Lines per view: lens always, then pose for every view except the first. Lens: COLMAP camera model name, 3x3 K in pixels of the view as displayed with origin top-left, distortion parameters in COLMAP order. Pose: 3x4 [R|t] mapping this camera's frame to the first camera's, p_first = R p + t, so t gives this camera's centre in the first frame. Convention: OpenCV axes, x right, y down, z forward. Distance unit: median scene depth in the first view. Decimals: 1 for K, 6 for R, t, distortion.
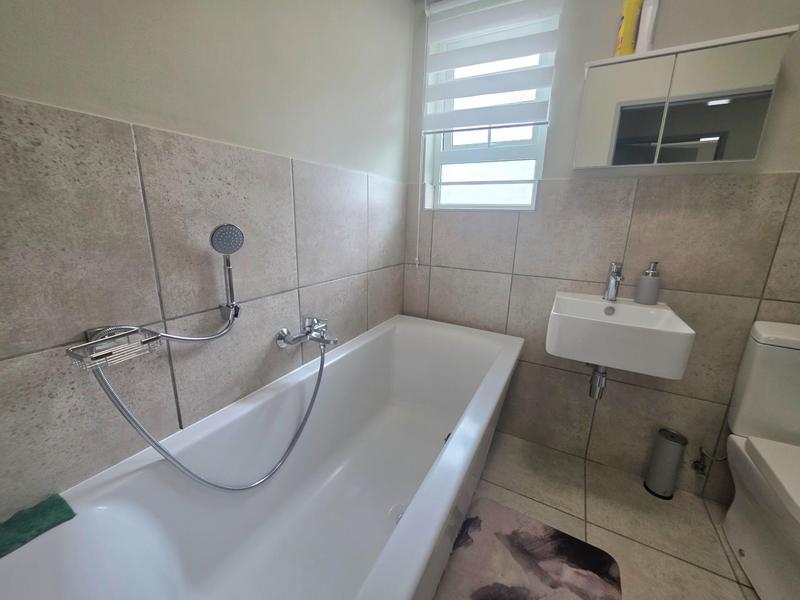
lens RADIAL K [[322.5, 0, 400.0], [0, 322.5, 297.9], [0, 0, 1]] dist [0.002423, -0.000831]
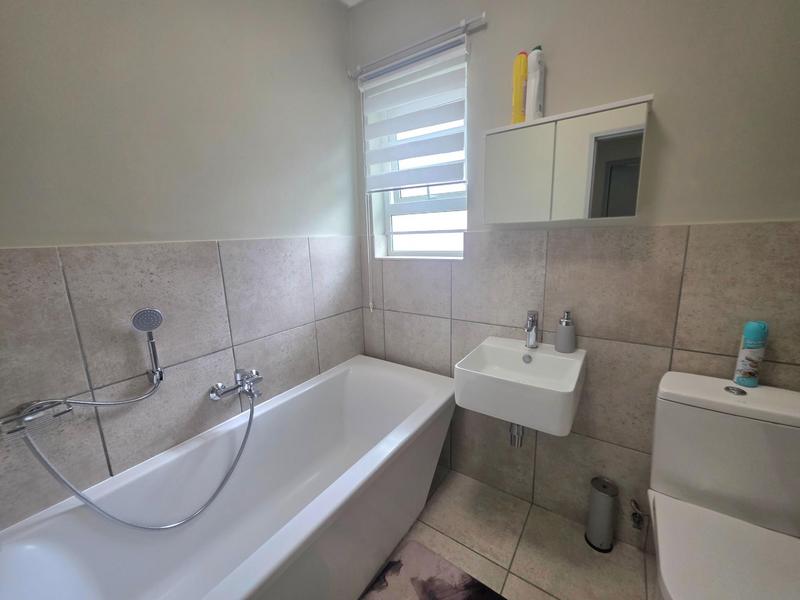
lens RADIAL K [[322.5, 0, 400.0], [0, 322.5, 297.9], [0, 0, 1]] dist [0.002423, -0.000831]
pose [[0.992596, -0.035054, -0.116296, 0.416799], [0.029265, 0.998264, -0.051116, -0.126394], [0.117886, 0.047334, 0.991898, -0.084033]]
